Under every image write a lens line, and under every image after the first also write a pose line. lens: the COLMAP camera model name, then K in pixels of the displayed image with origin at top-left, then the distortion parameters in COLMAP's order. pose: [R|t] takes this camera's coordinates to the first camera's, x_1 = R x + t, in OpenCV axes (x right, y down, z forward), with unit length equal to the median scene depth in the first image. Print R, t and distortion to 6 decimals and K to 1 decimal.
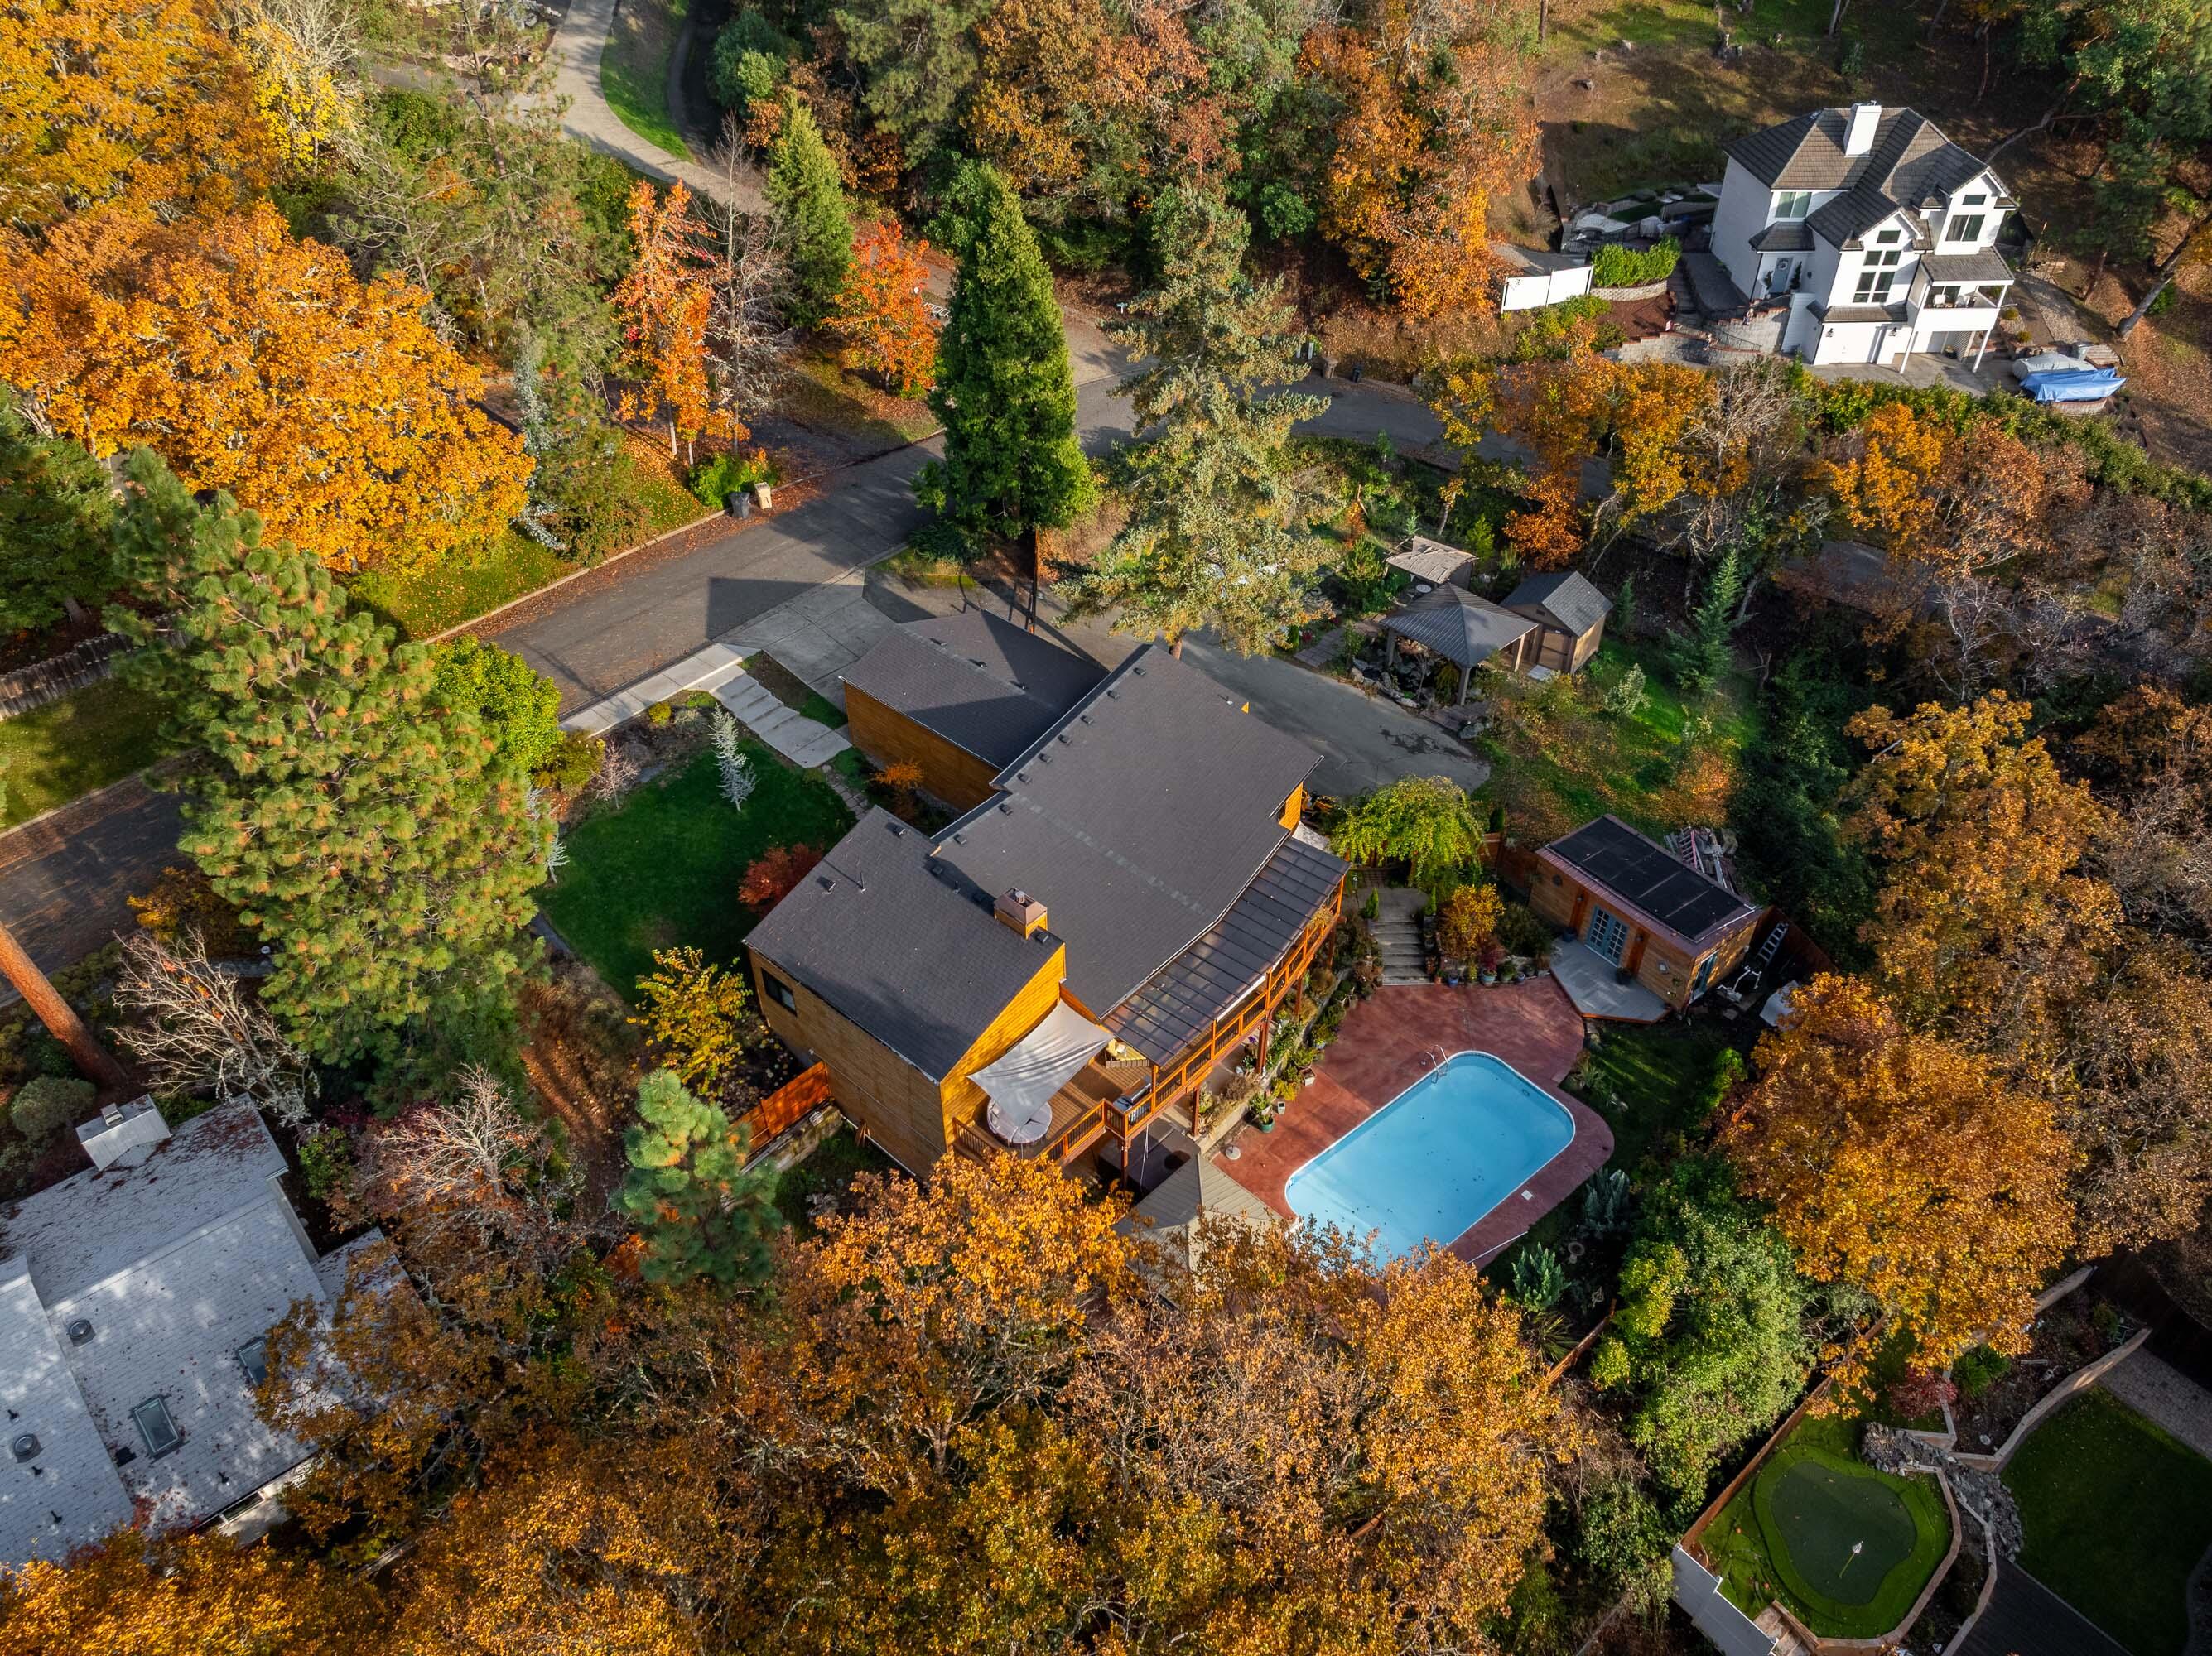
lens RADIAL K [[1546.9, 0, 1096.5], [0, 1546.9, 824.3], [0, 0, 1]] dist [-0.035819, -0.004996]
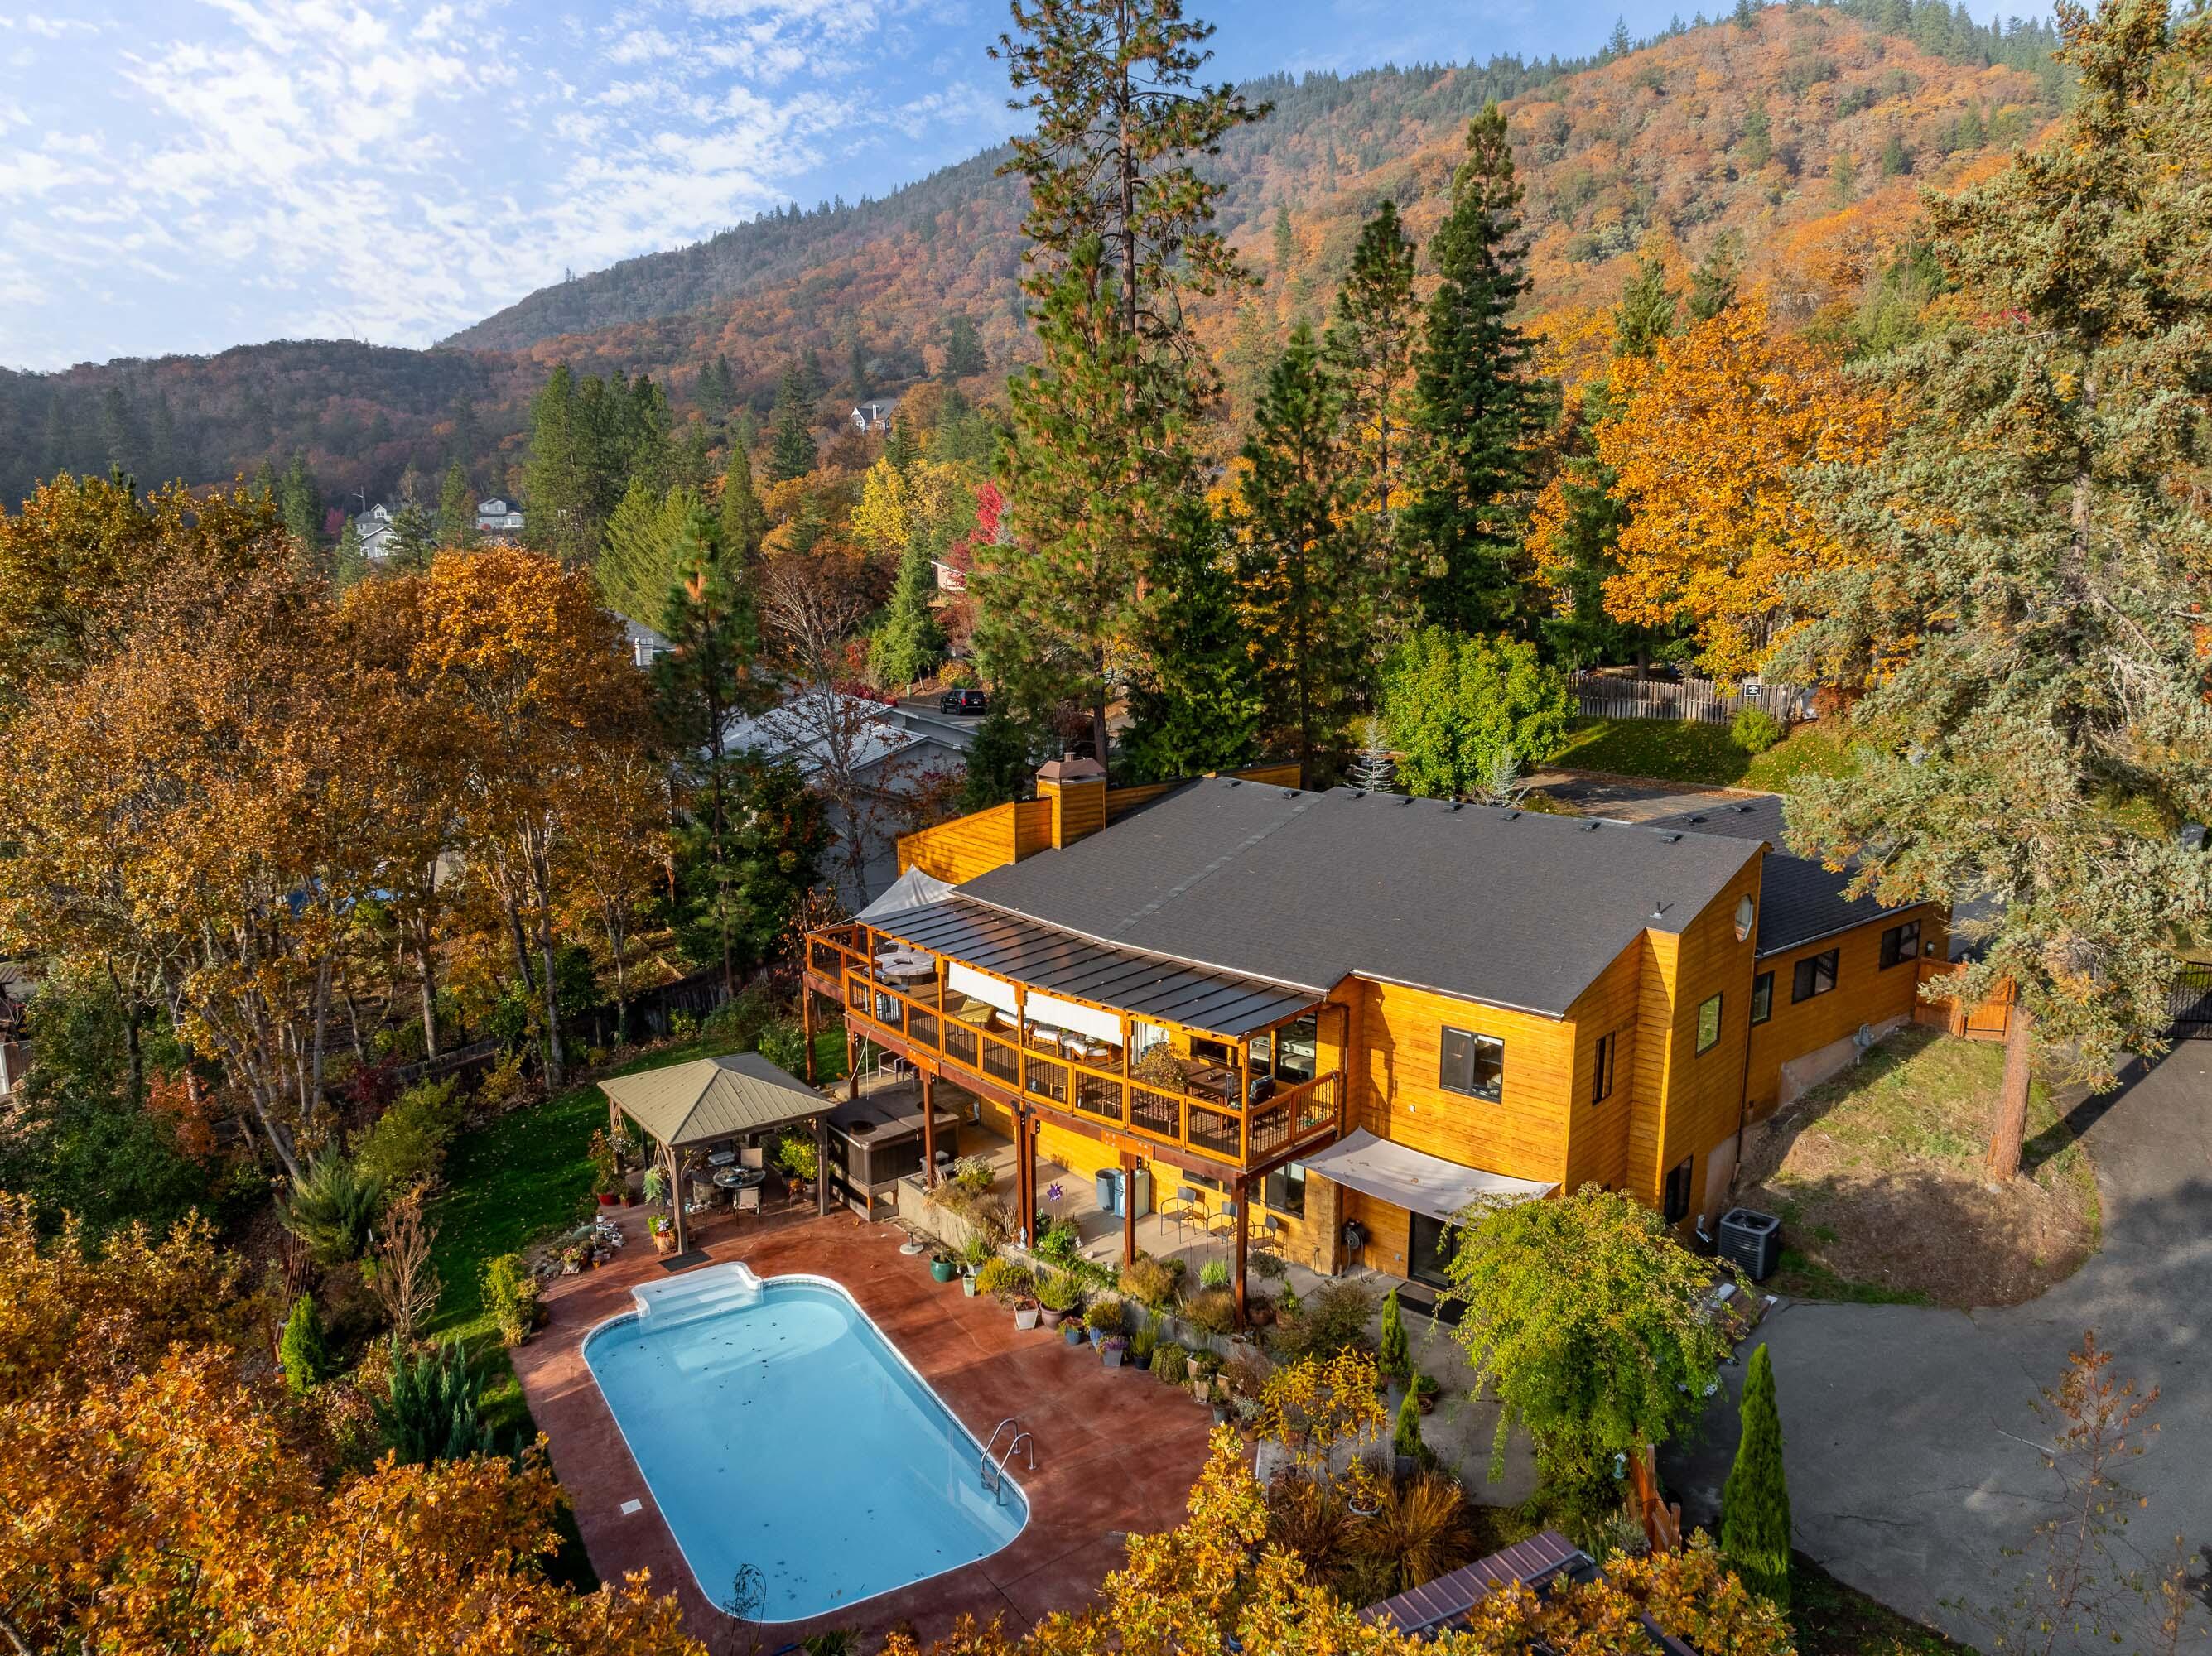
lens RADIAL K [[1546.9, 0, 1096.5], [0, 1546.9, 824.3], [0, 0, 1]] dist [-0.035819, -0.004996]
pose [[-0.166667, 0.190374, -0.967460, 0.589876], [-0.629010, 0.735074, 0.253007, -0.112338], [0.759321, 0.650710, -0.002765, 0.845677]]
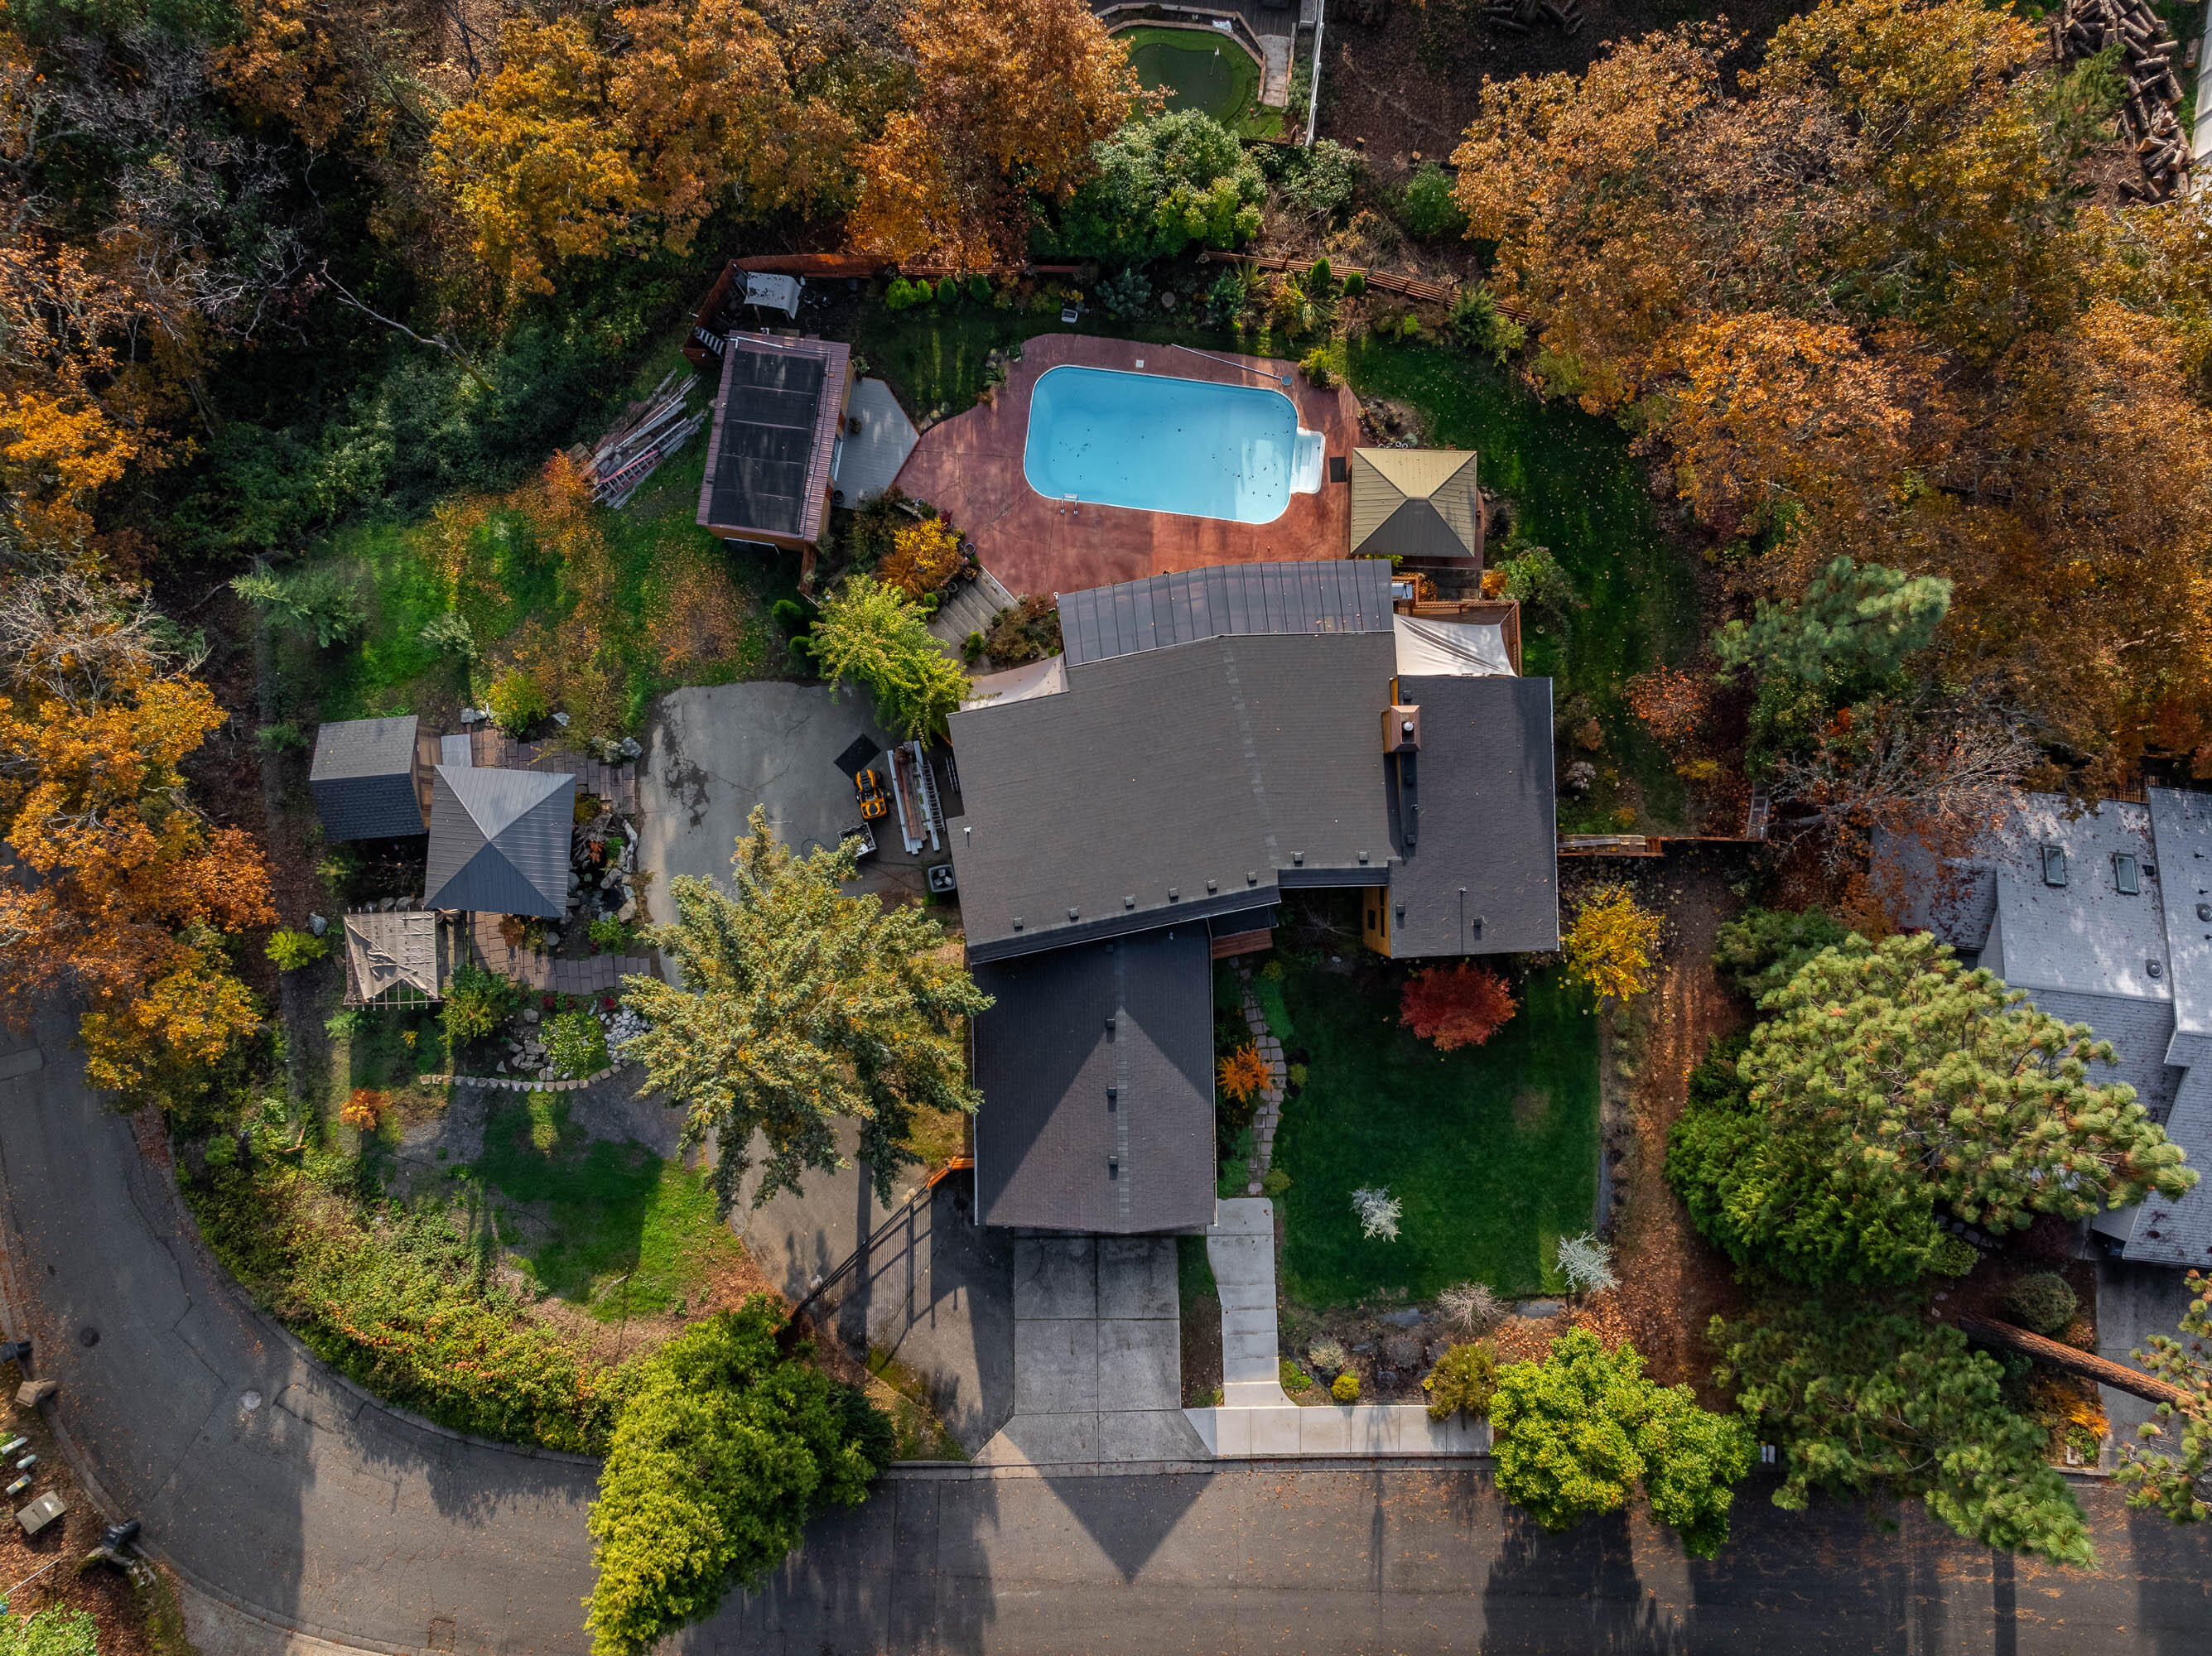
lens RADIAL K [[1546.9, 0, 1096.5], [0, 1546.9, 824.3], [0, 0, 1]] dist [-0.035819, -0.004996]
pose [[-0.684996, -0.728239, 0.021182, 0.019836], [0.464835, -0.414476, 0.782393, -0.726769], [-0.560989, 0.545782, 0.622425, 0.417445]]
